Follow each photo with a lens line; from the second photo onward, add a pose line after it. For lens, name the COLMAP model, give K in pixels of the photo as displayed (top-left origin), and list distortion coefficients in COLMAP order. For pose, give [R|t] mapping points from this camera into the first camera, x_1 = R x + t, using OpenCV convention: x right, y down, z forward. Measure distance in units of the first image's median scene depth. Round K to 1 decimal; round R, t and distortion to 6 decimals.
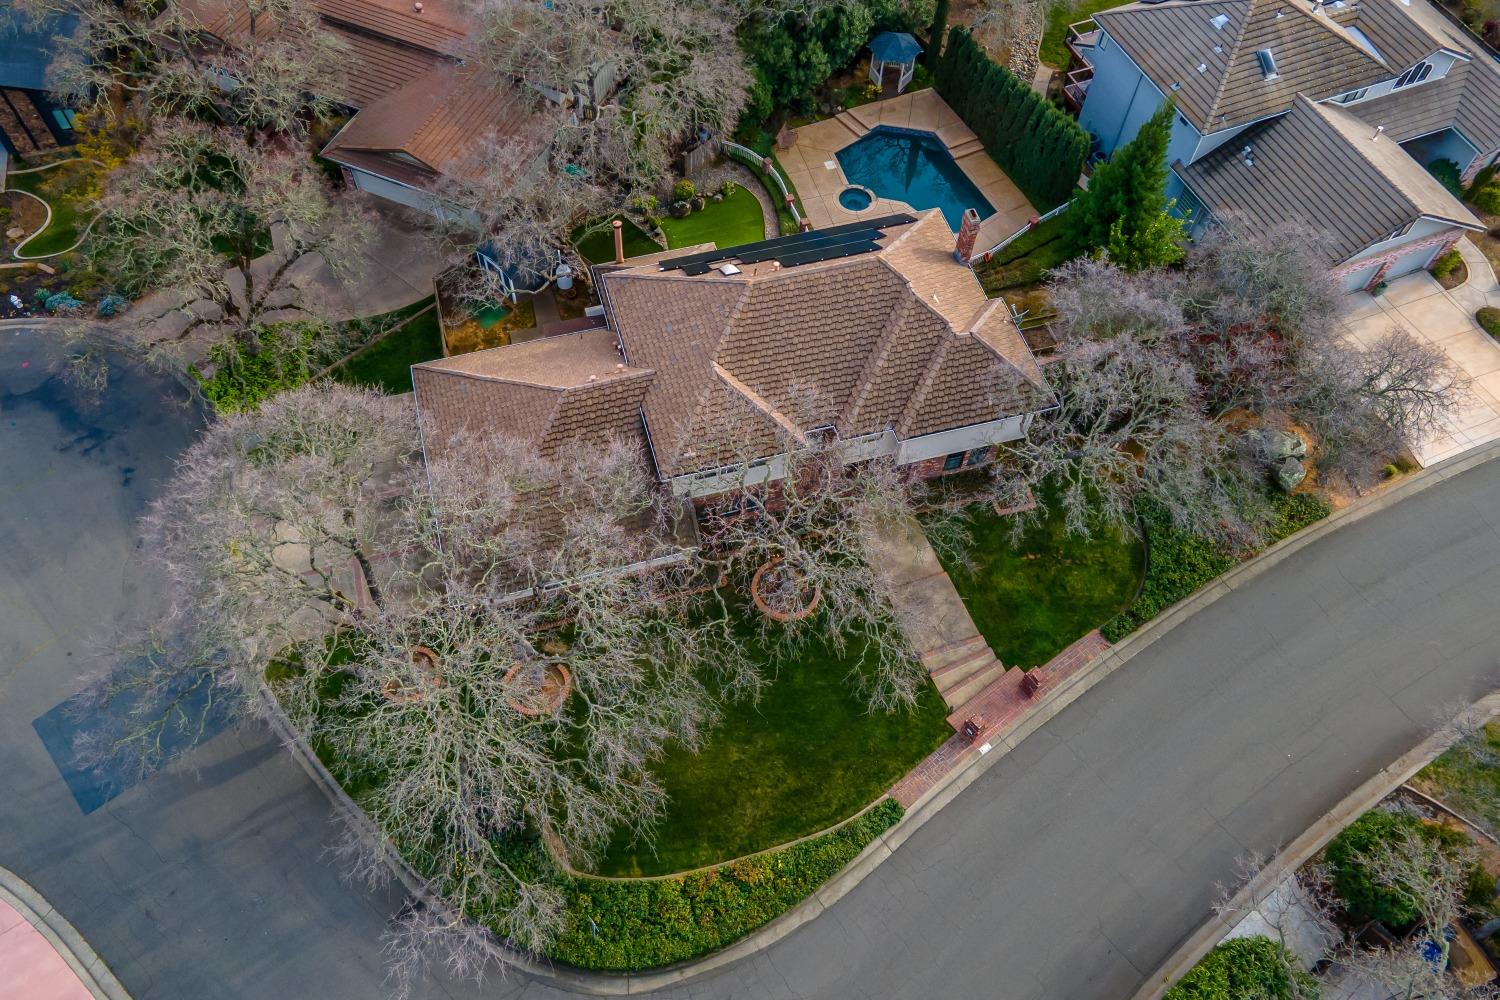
lens RADIAL K [[1038.8, 0, 689.9], [0, 1038.8, 394.1], [0, 0, 1]] dist [0.029710, -0.002072]
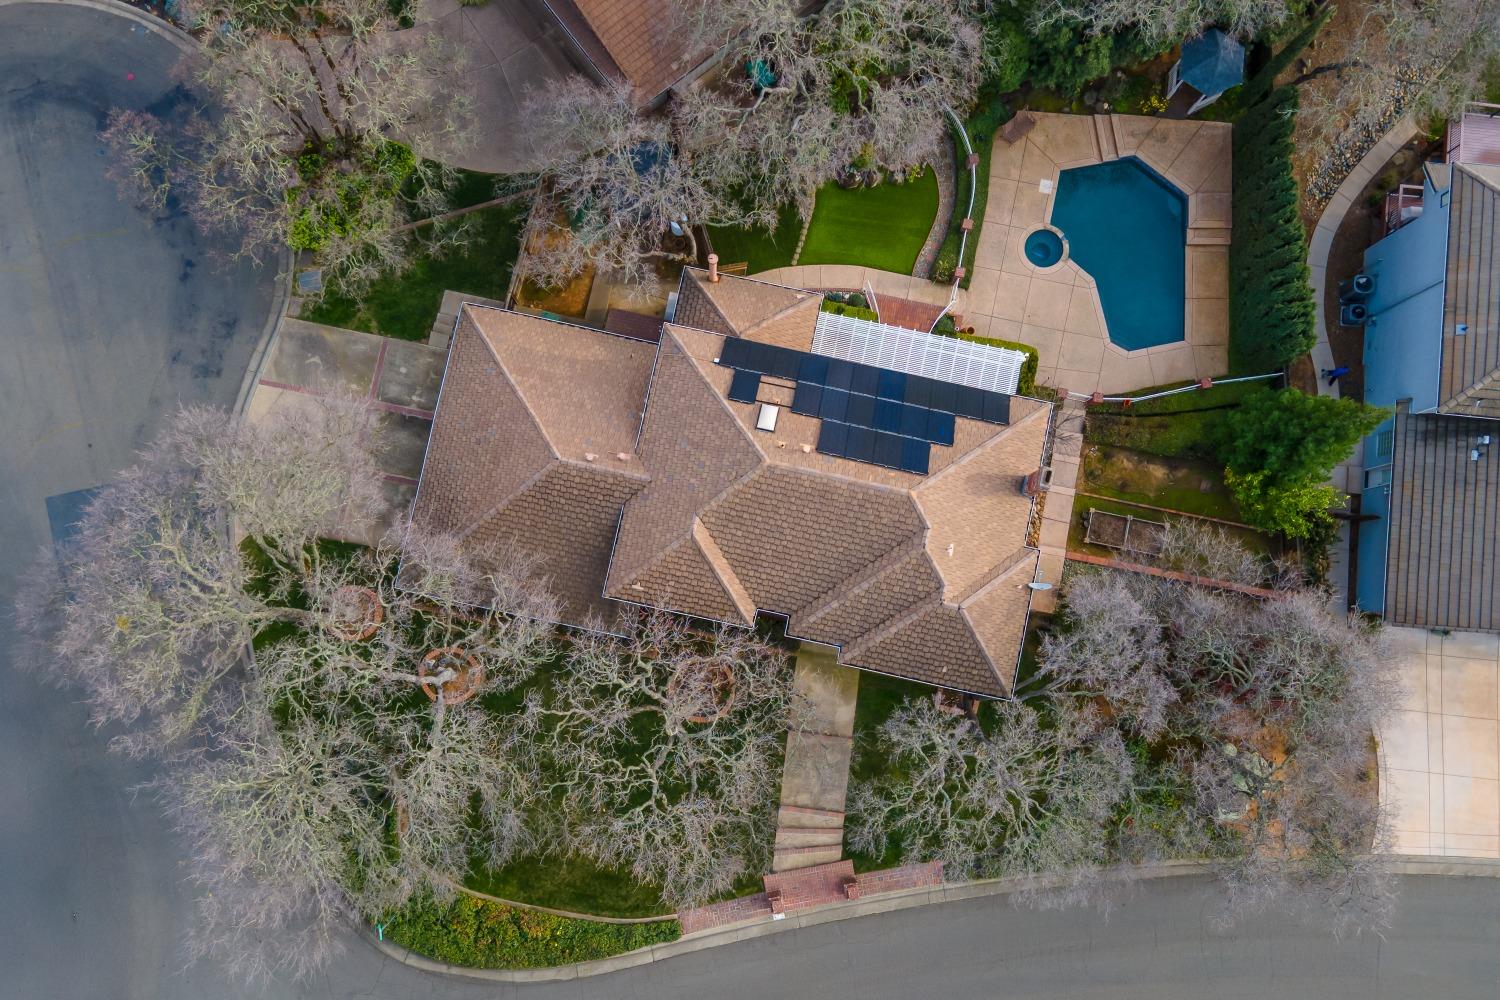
lens RADIAL K [[1073.0, 0, 755.4], [0, 1073.0, 452.2], [0, 0, 1]] dist [0.034984, -0.004354]
pose [[0.897720, 0.438918, -0.038080, 0.055970], [-0.374819, 0.806315, 0.457566, -0.374103], [0.231538, -0.396493, 0.888360, 0.107863]]
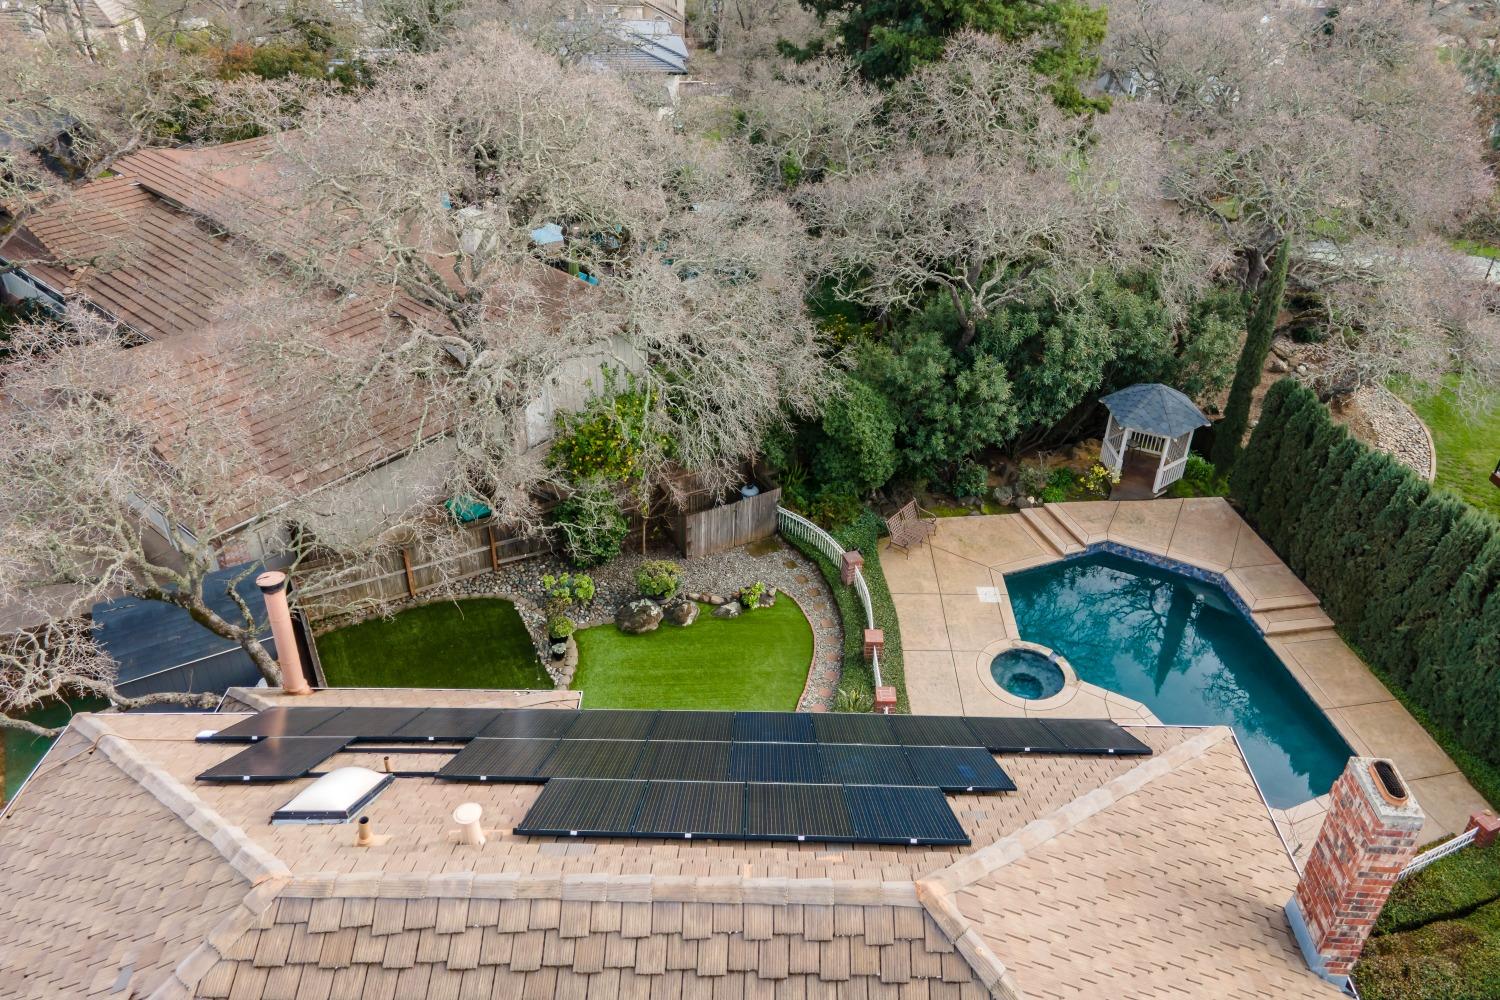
lens RADIAL K [[1073.0, 0, 755.4], [0, 1073.0, 452.2], [0, 0, 1]] dist [0.034984, -0.004354]
pose [[0.967180, 0.161958, -0.195787, 0.123351], [-0.222056, 0.913288, -0.341462, -0.091247], [0.123508, 0.373731, 0.919277, 0.532231]]
